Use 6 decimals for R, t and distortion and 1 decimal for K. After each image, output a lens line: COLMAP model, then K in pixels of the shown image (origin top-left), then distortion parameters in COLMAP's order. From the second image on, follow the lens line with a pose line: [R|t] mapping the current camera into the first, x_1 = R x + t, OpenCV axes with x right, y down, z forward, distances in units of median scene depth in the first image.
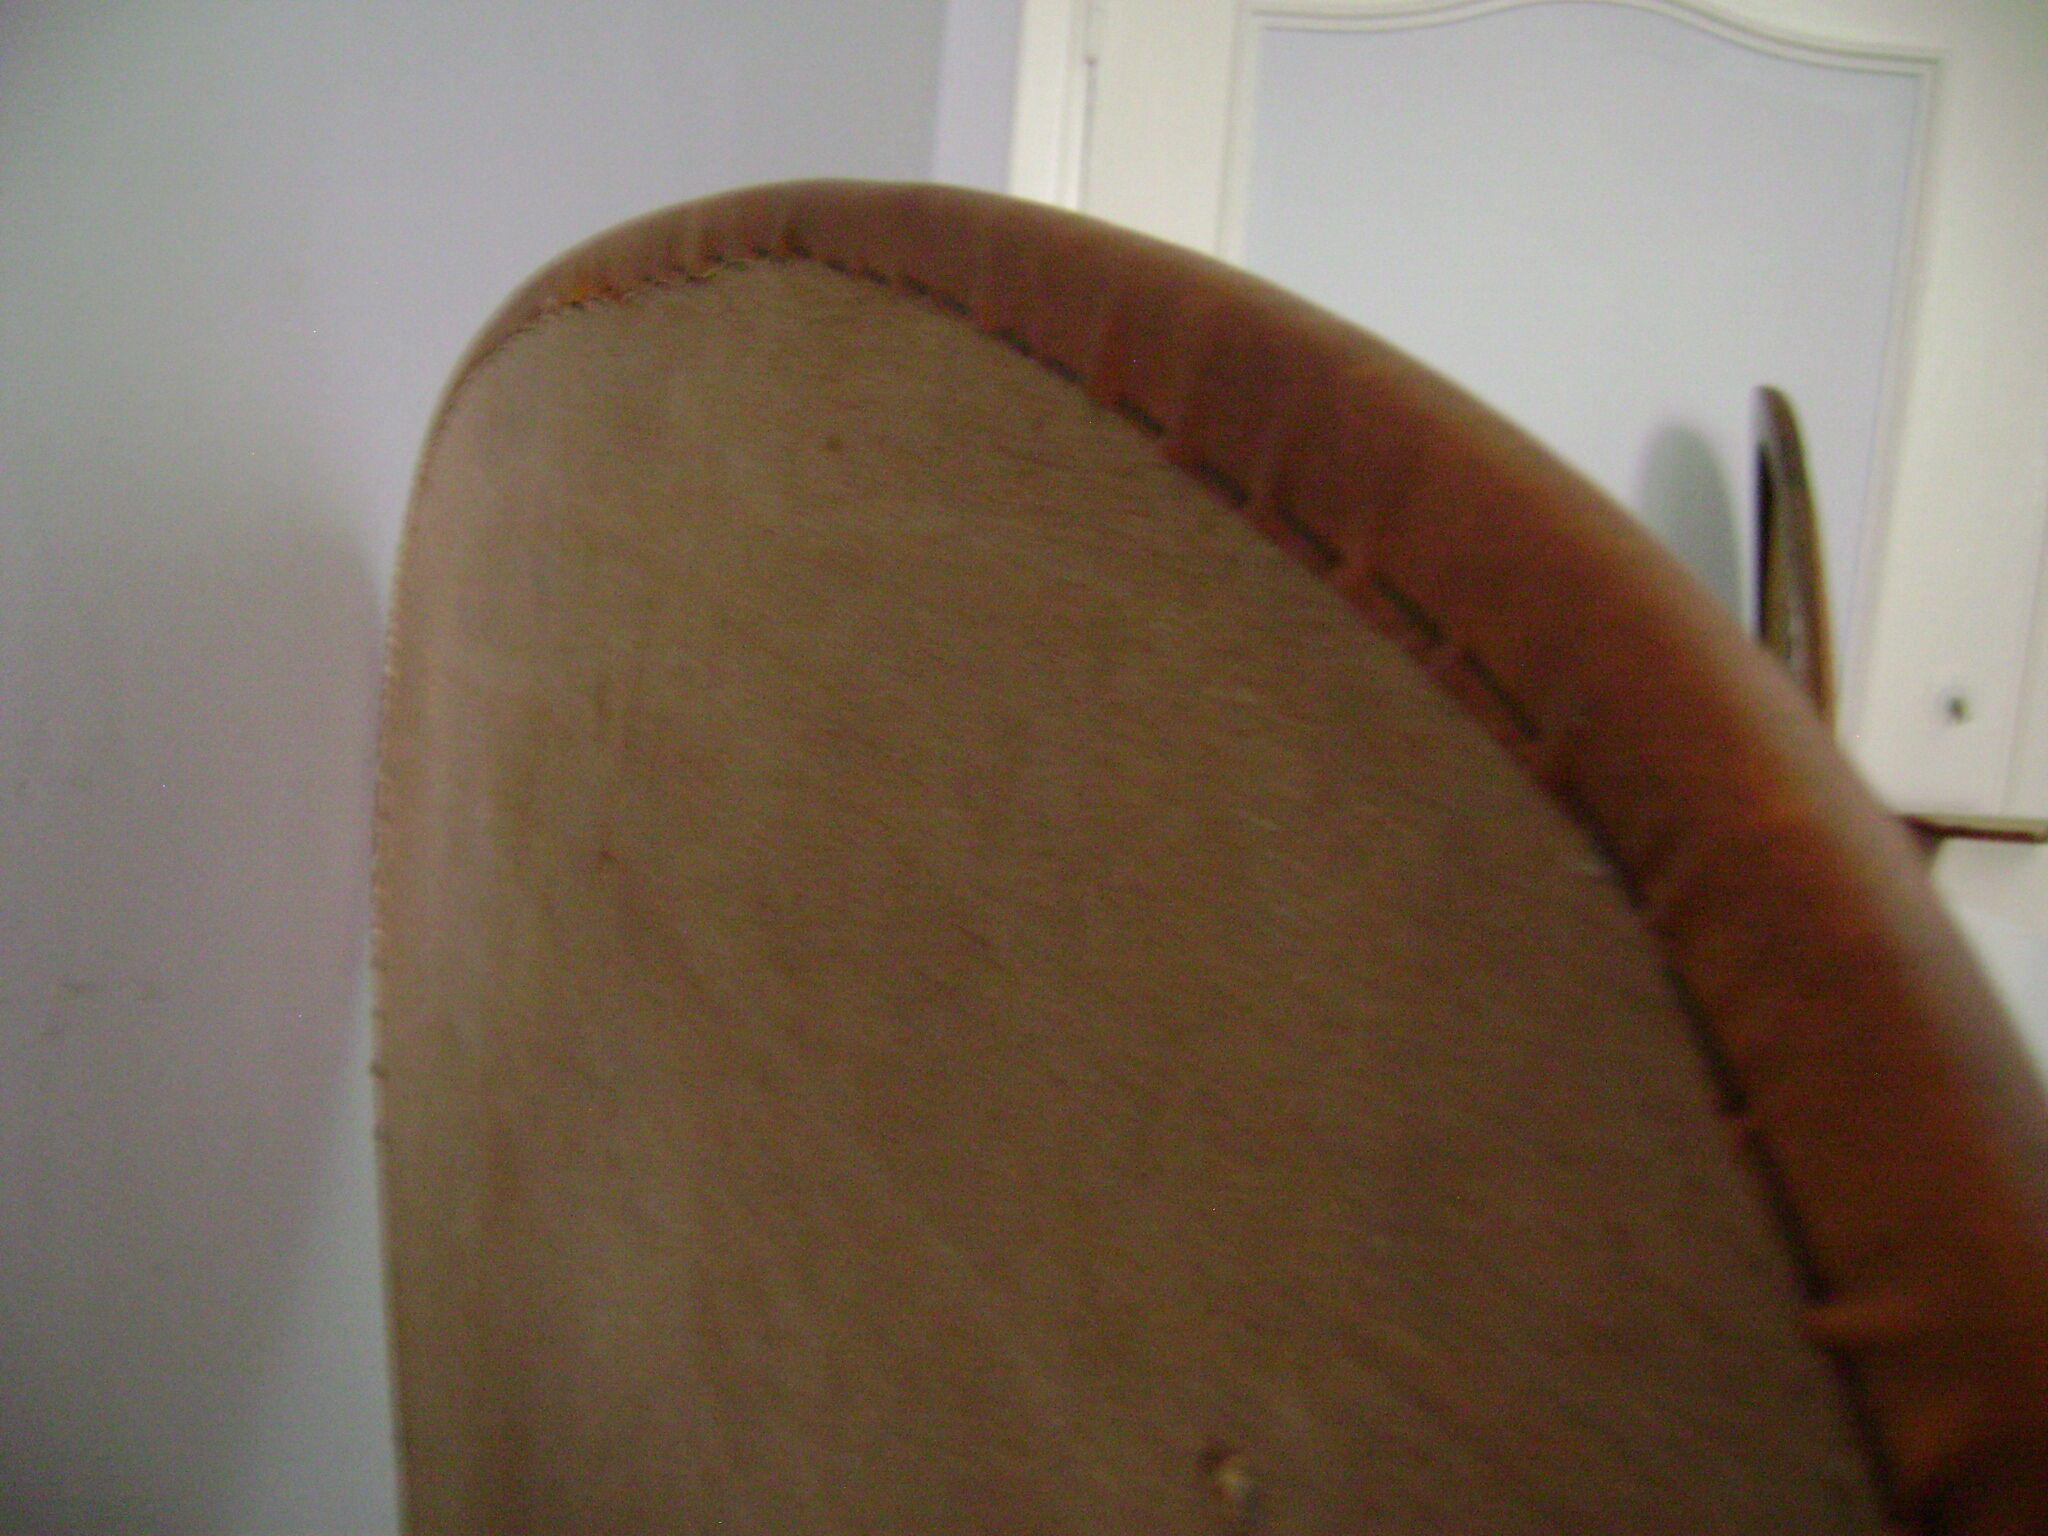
lens RADIAL K [[2098.3, 0, 1037.7], [0, 2098.3, 779.5], [0, 0, 1]] dist [-0.114458, 0.000000]
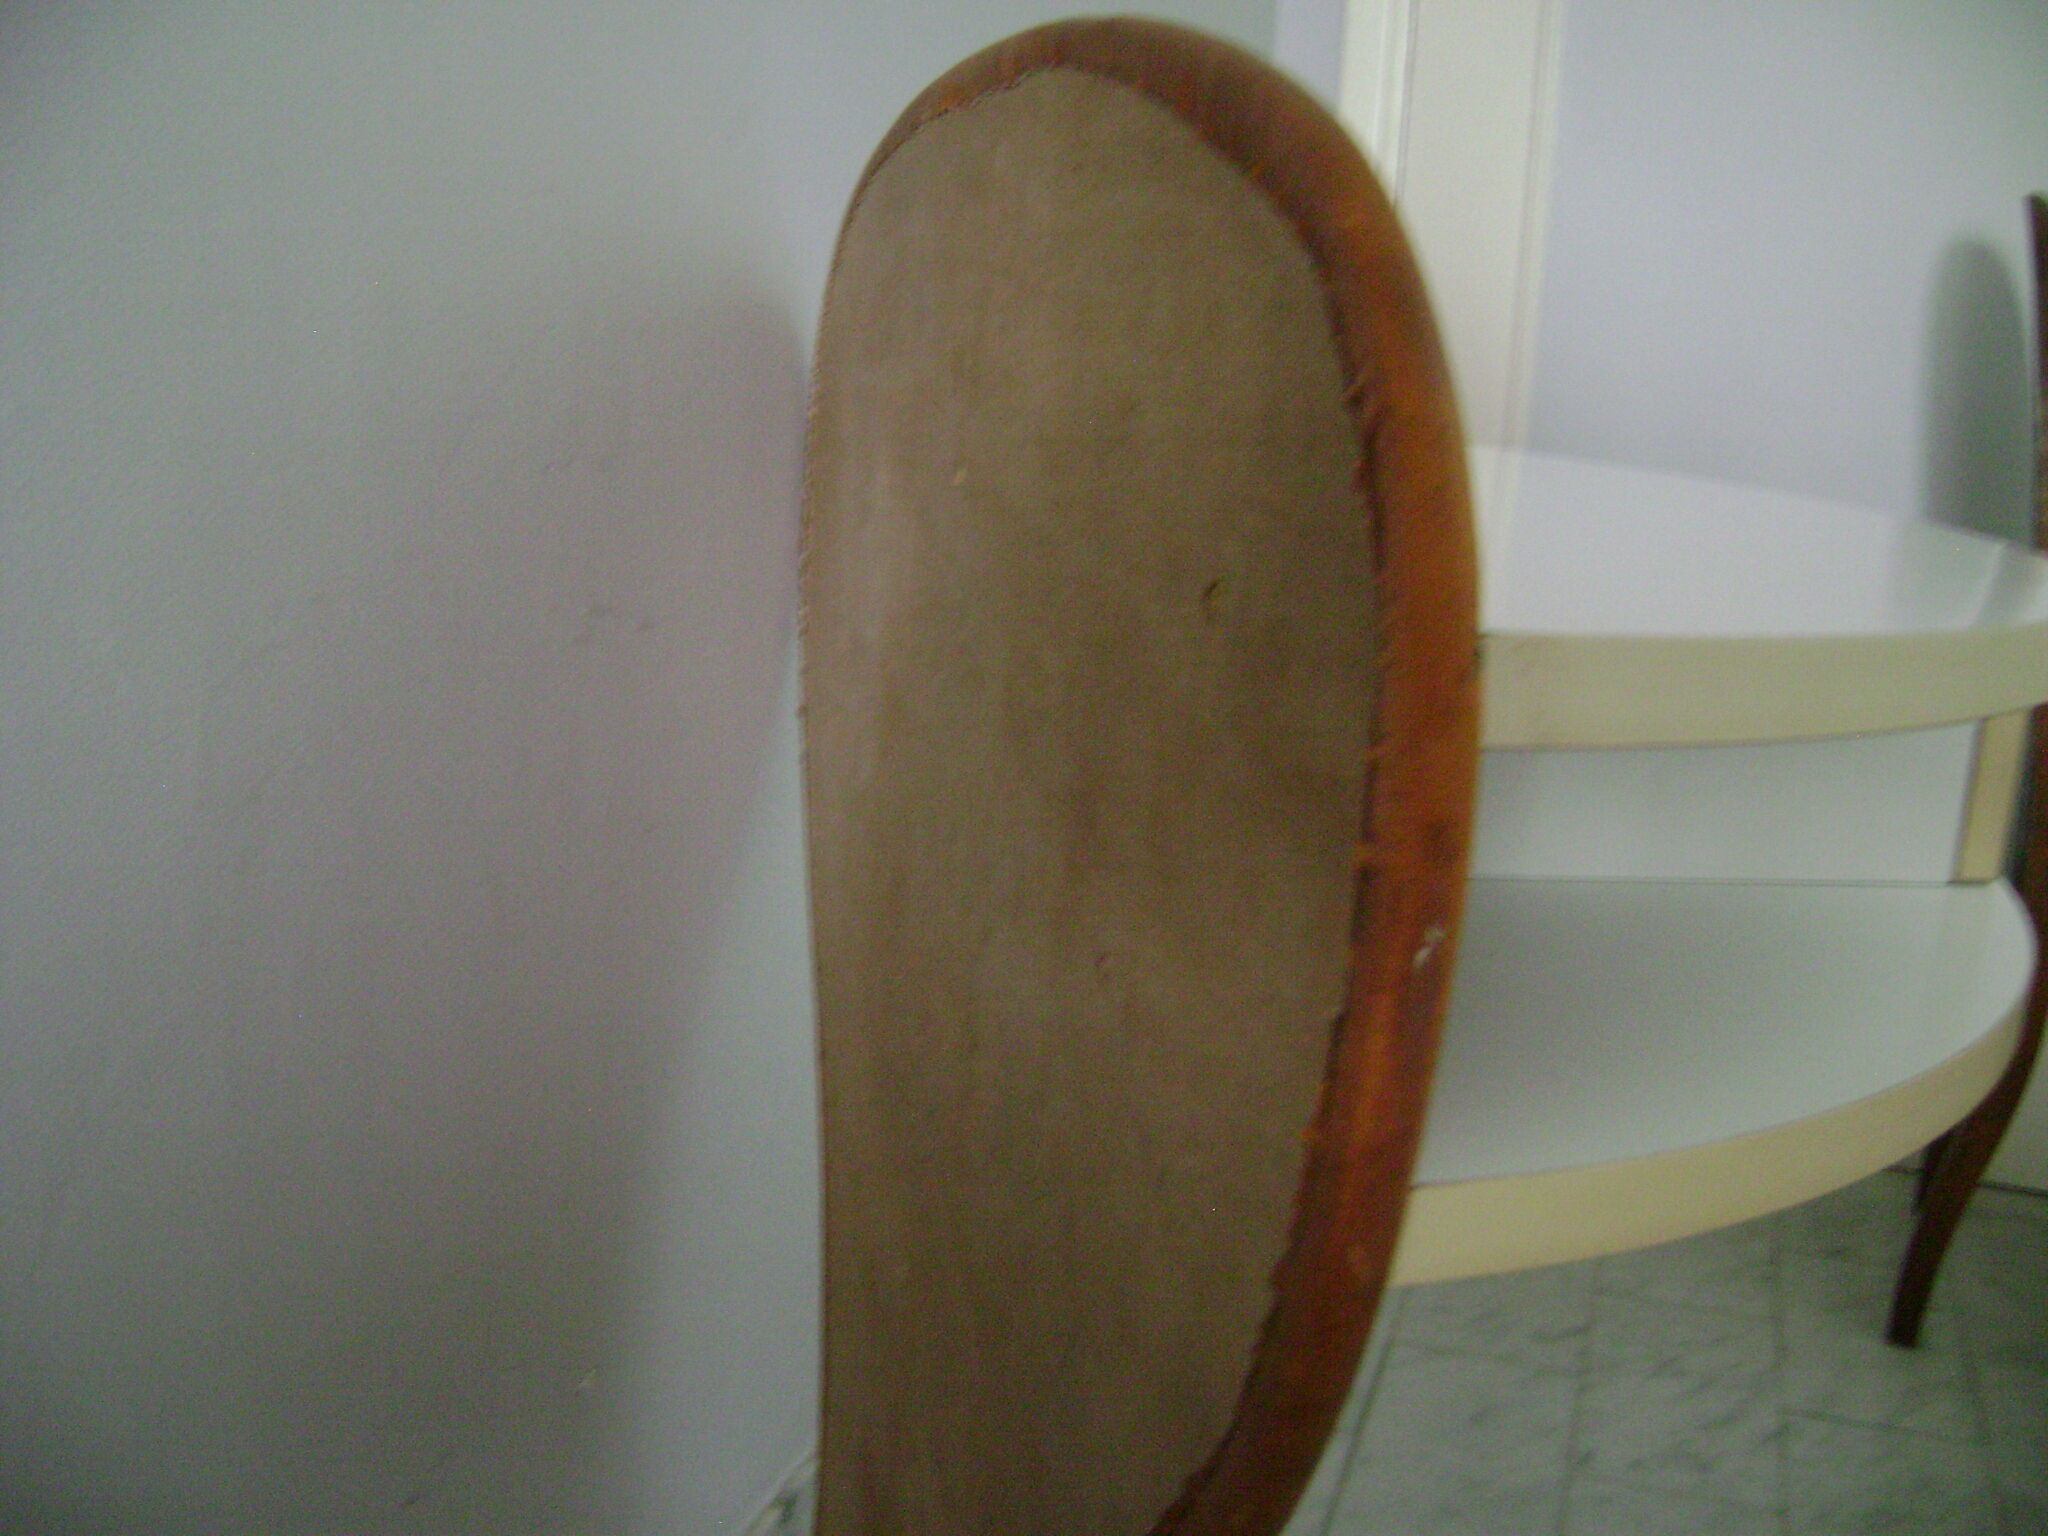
lens RADIAL K [[2098.3, 0, 1014.9], [0, 2098.3, 754.3], [0, 0, 1]] dist [-0.114458, 0.000000]
pose [[0.980234, 0.013857, -0.197355, 0.097714], [-0.003330, 0.998558, 0.053576, 0.114189], [0.197813, -0.051860, 0.978867, -0.352561]]
